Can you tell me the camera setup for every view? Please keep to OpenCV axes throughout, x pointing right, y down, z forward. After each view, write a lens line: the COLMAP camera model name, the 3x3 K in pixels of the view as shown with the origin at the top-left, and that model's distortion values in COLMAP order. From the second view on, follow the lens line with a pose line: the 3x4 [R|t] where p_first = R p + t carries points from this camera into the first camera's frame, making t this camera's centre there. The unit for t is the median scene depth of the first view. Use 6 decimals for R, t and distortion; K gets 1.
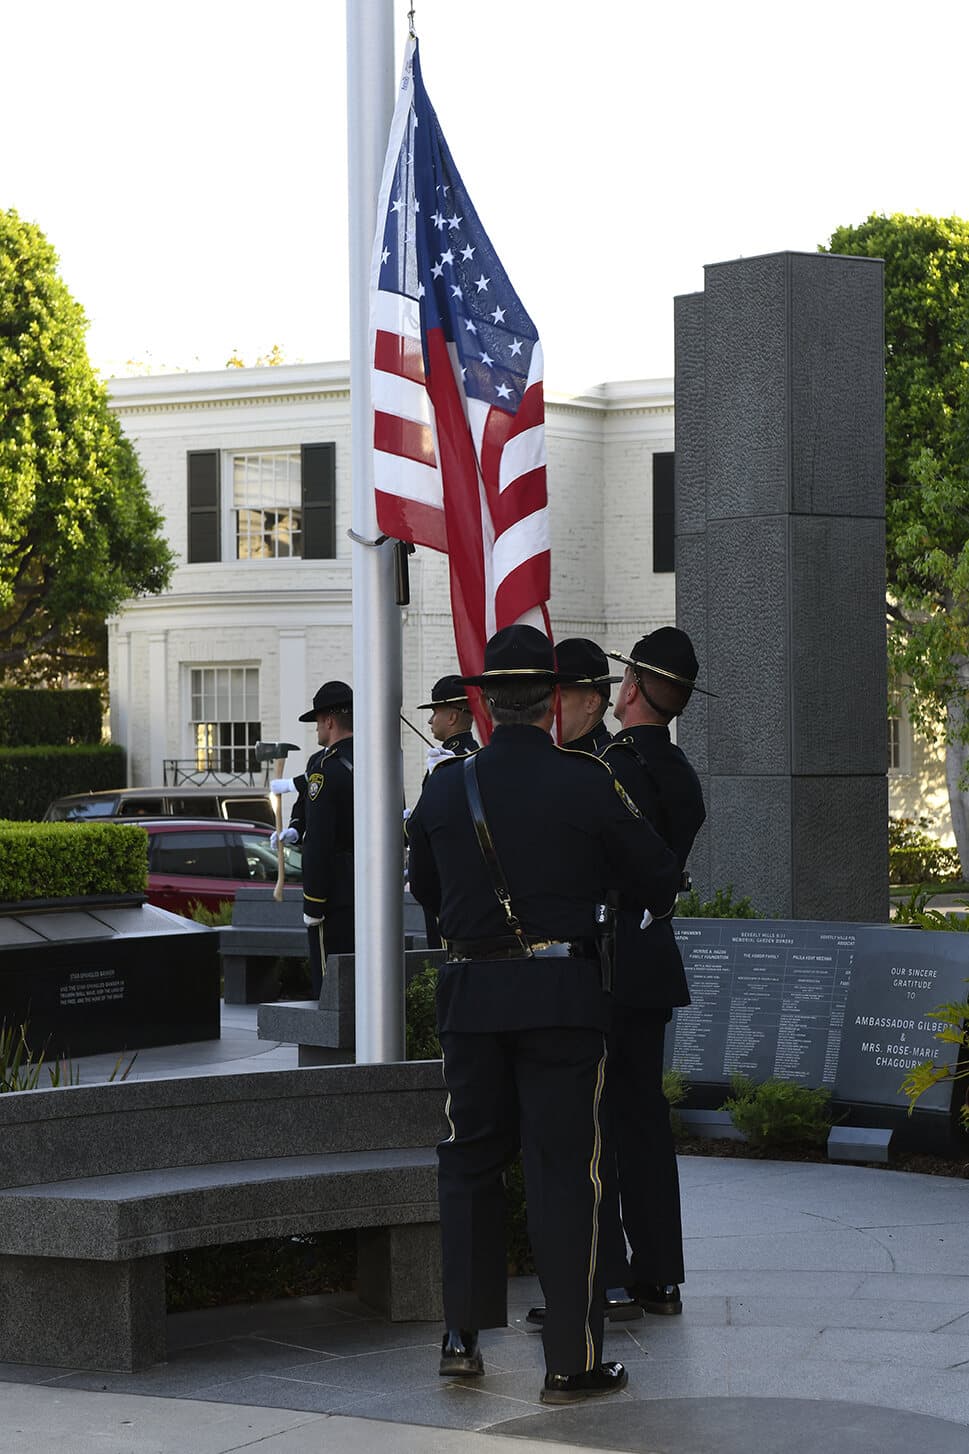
lens RADIAL K [[3652.9, 0, 470.7], [0, 3652.9, 663.3], [0, 0, 1]] dist [0.114743, 0.000000]
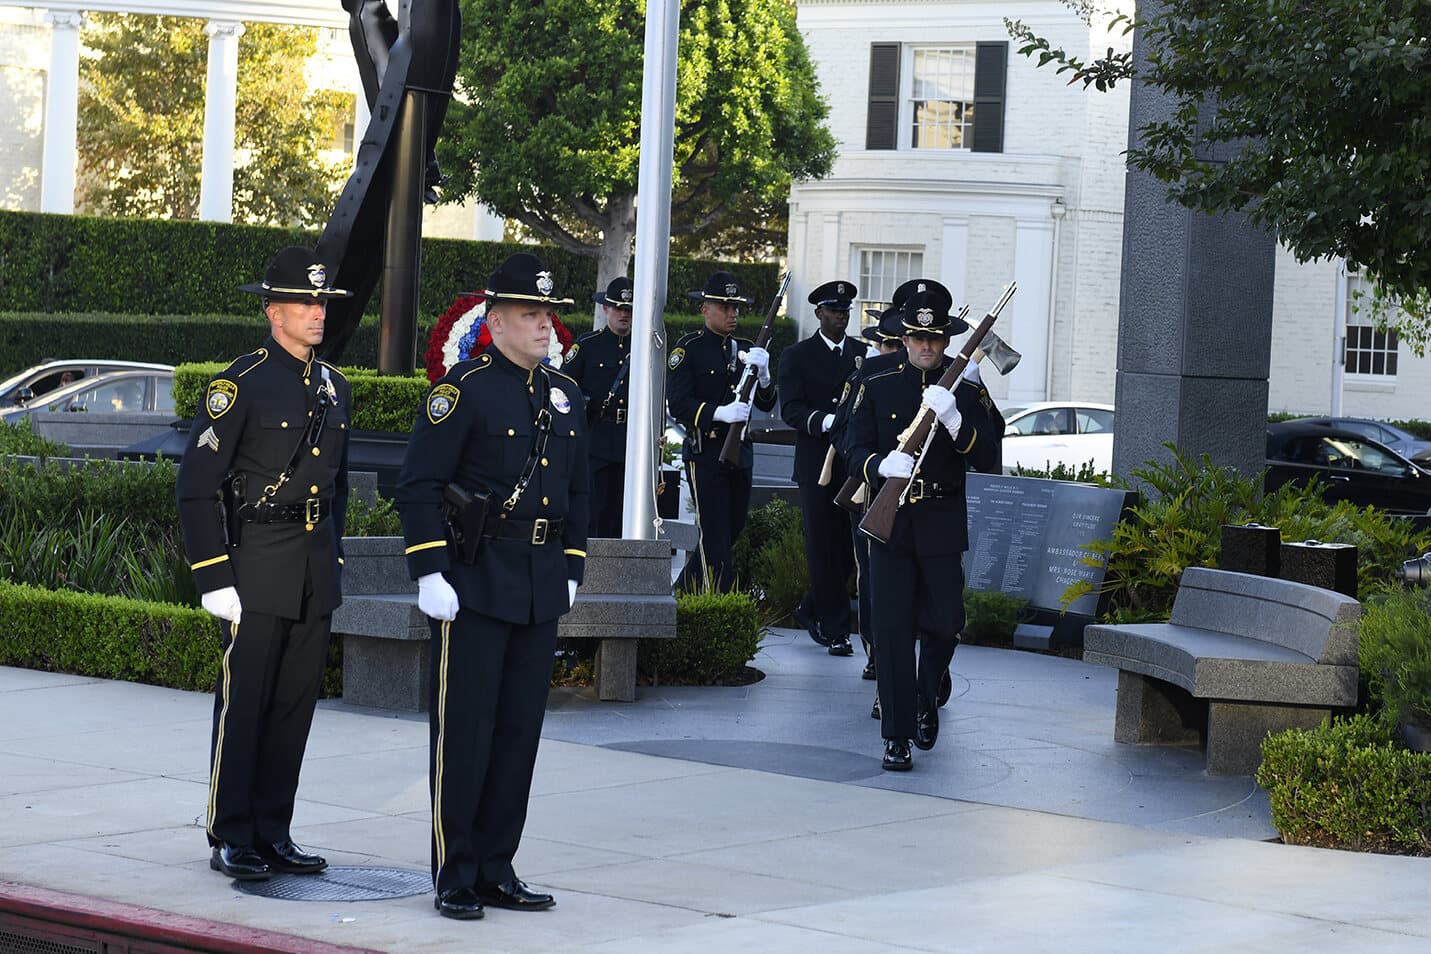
lens RADIAL K [[3882.7, 0, 832.6], [0, 3882.7, 375.9], [0, 0, 1]] dist [0.110227, 0.000000]
pose [[0.991515, 0.057716, -0.116481, 0.055722], [-0.053544, 0.997818, 0.038640, -0.005827], [0.118457, -0.032076, 0.992441, -0.133452]]
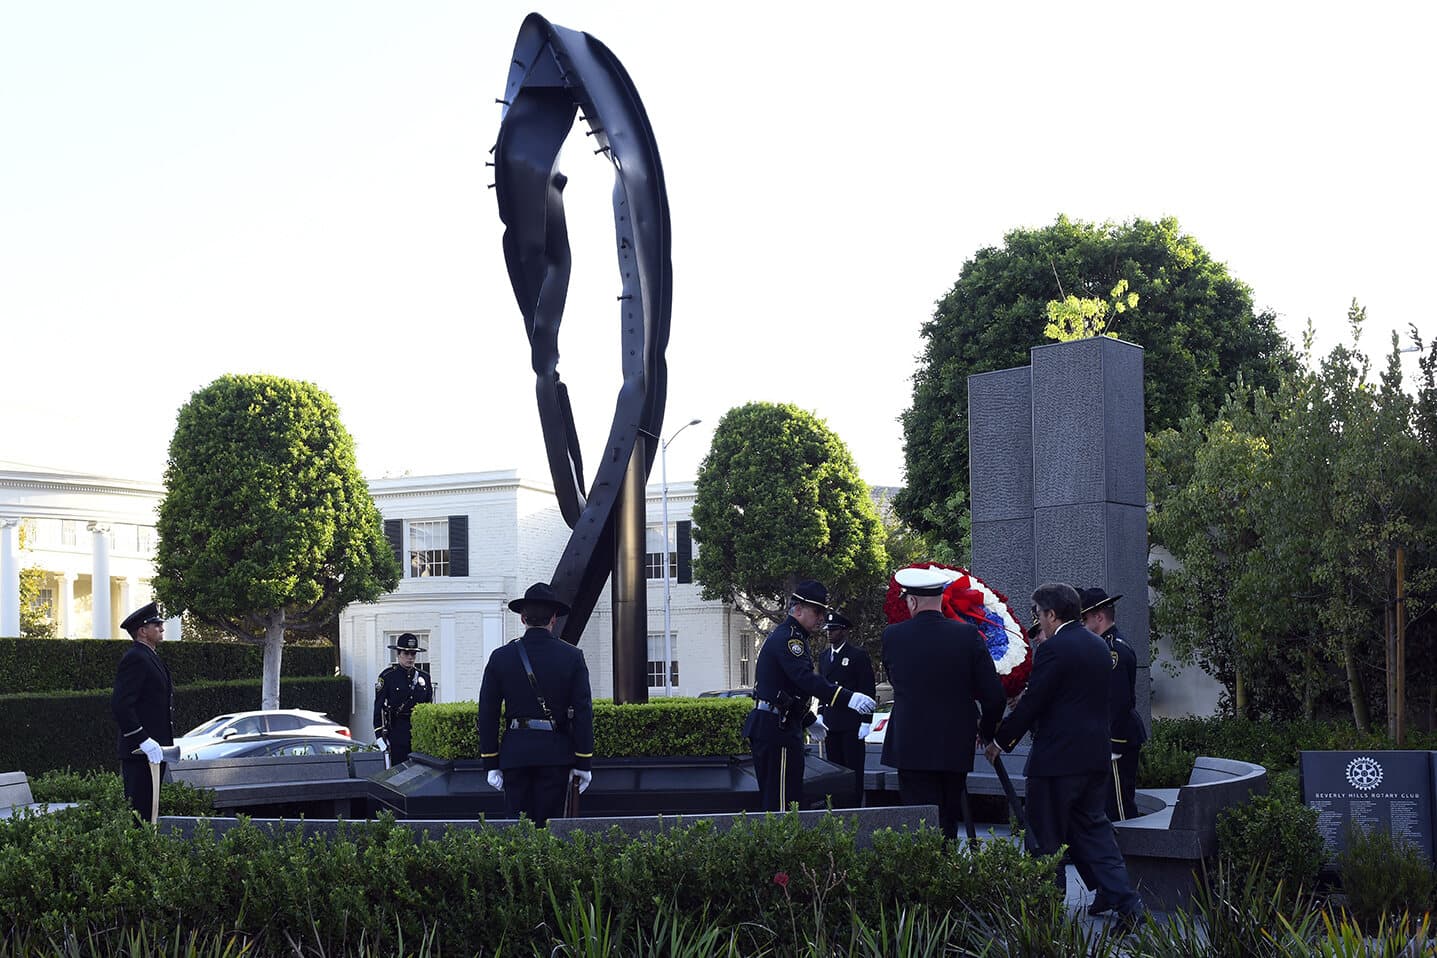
lens RADIAL K [[1666.1, 0, 688.5], [0, 1666.1, 645.6], [0, 0, 1]] dist [-0.012589, 0.000000]
pose [[0.981639, -0.002933, 0.190725, -0.103096], [0.003235, 0.999994, -0.001270, 0.009832], [-0.190720, 0.001864, 0.981643, 0.148089]]
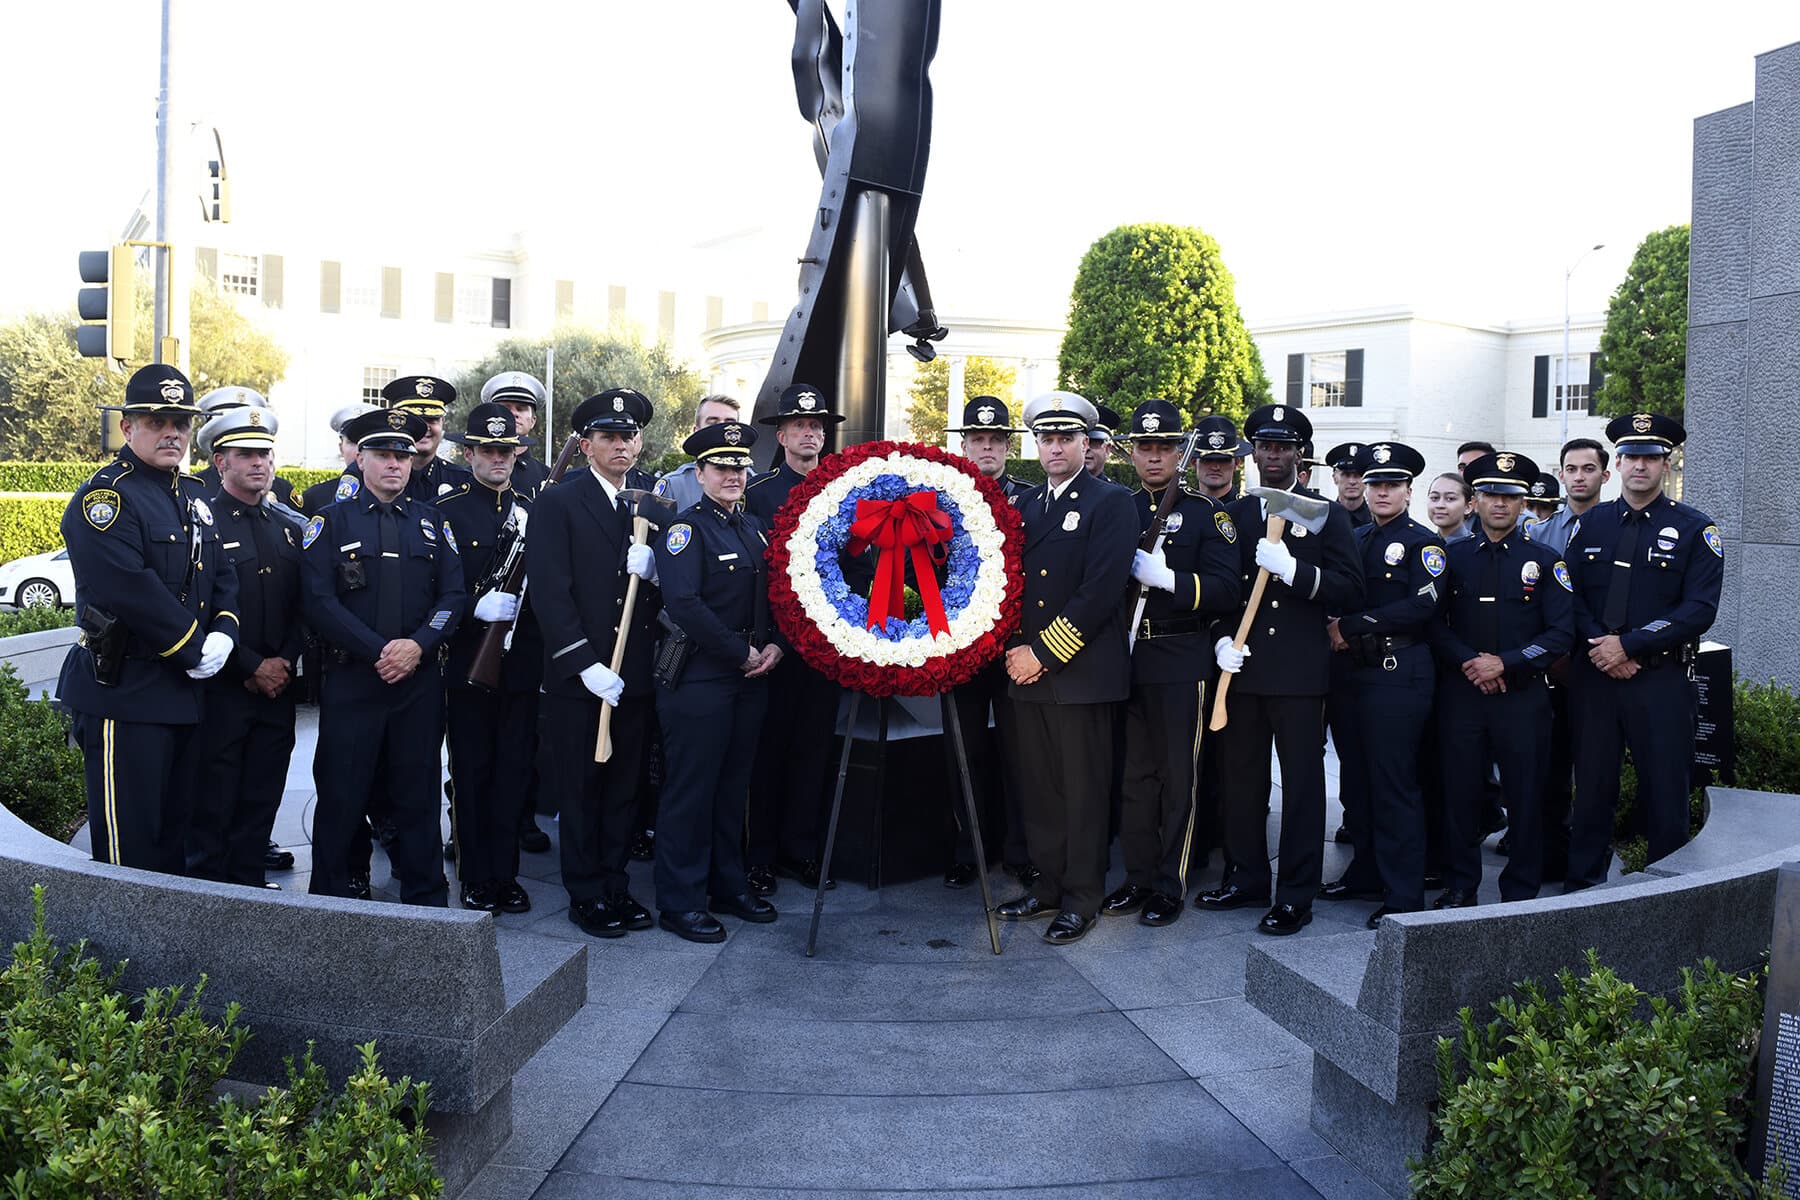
lens RADIAL K [[1346.5, 0, 890.8], [0, 1346.5, 533.8], [0, 0, 1]] dist [-0.050744, -0.002184]
pose [[0.931826, 0.042597, -0.360398, -0.012214], [-0.023871, 0.998131, 0.056252, 0.005977], [0.362121, -0.043814, 0.931101, 0.259435]]
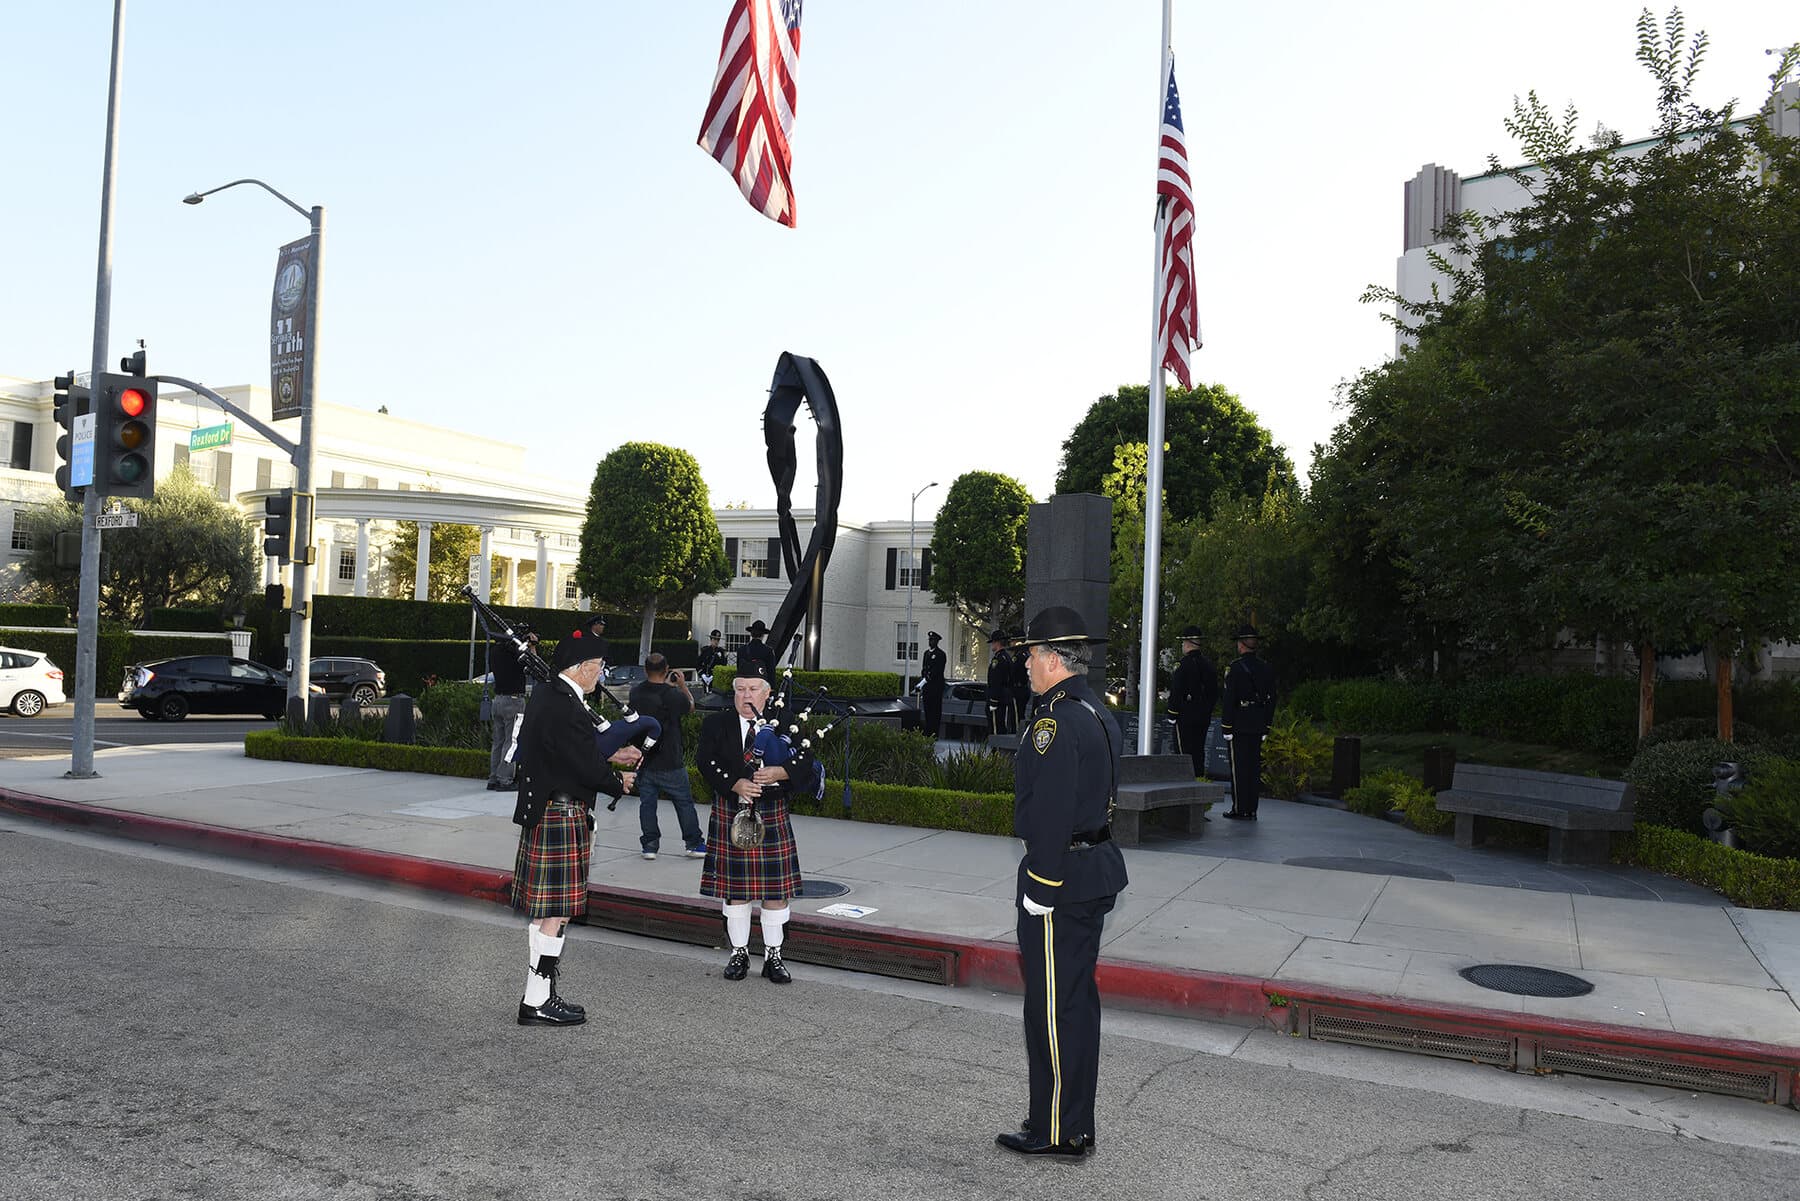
lens RADIAL K [[1318.5, 0, 860.8], [0, 1318.5, 612.8], [0, 0, 1]] dist [-0.031946, -0.015871]
pose [[0.992676, 0.053634, 0.108252, -0.095824], [-0.053235, 0.998560, -0.006573, 0.001385], [-0.108448, 0.000762, 0.994102, -0.028722]]
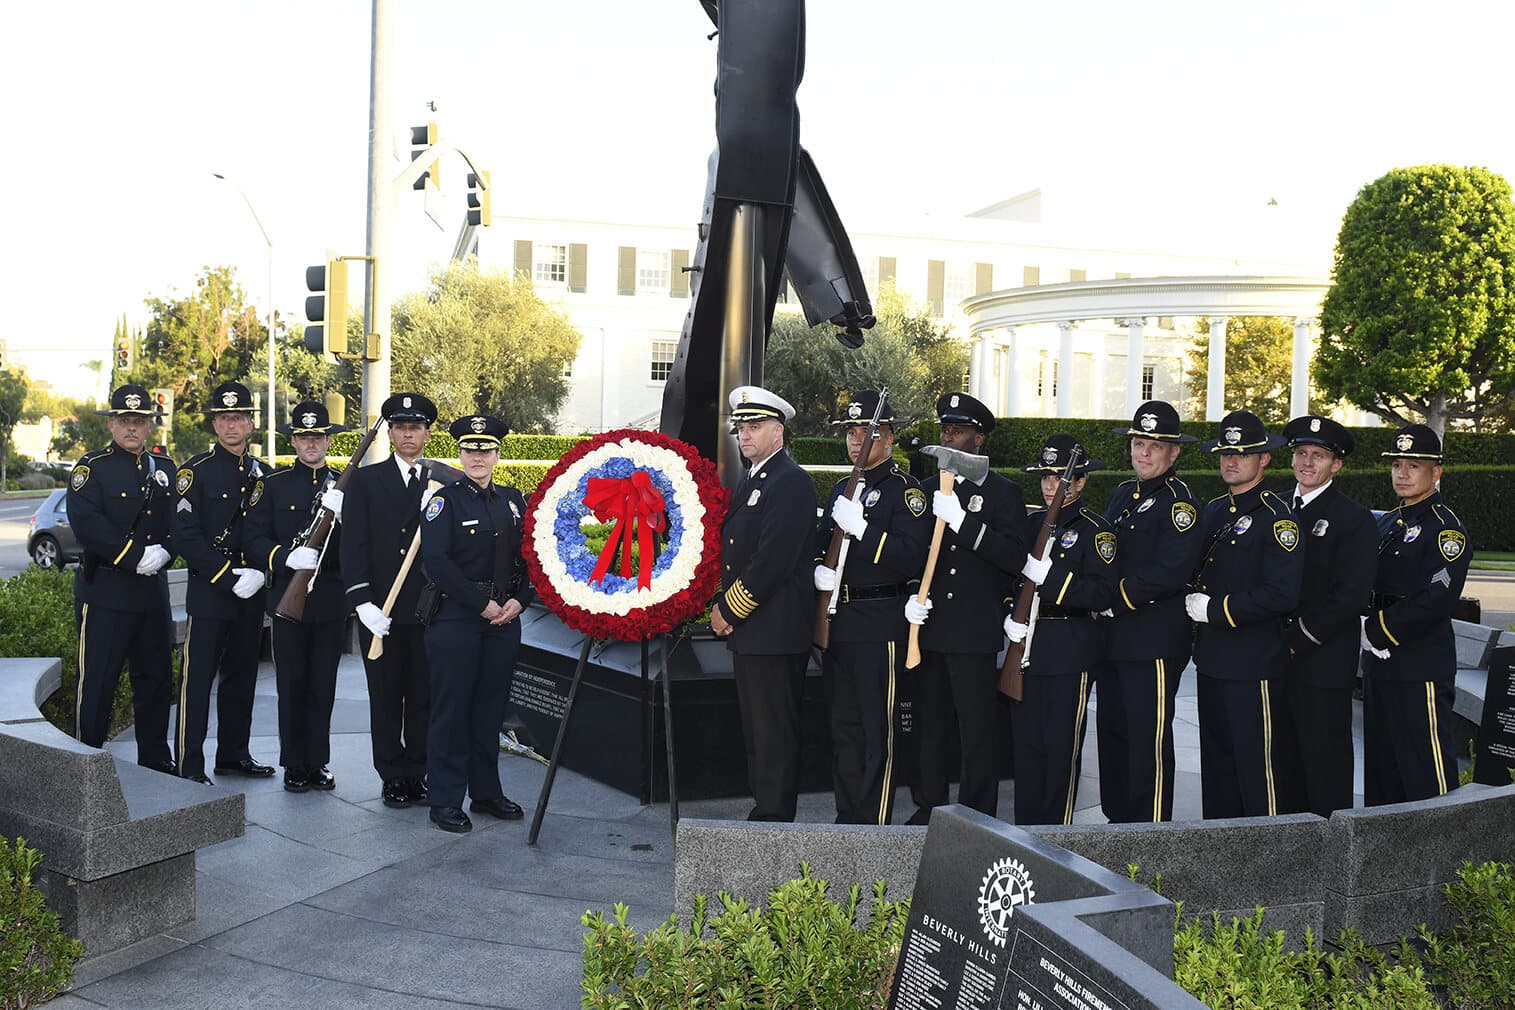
lens RADIAL K [[1351.6, 0, 722.7], [0, 1351.6, 476.2], [0, 0, 1]] dist [-0.041512, -0.023161]
pose [[0.741829, 0.042860, -0.669218, 0.040544], [-0.015078, 0.998769, 0.047252, 0.002995], [0.670419, -0.024963, 0.741562, 0.268487]]
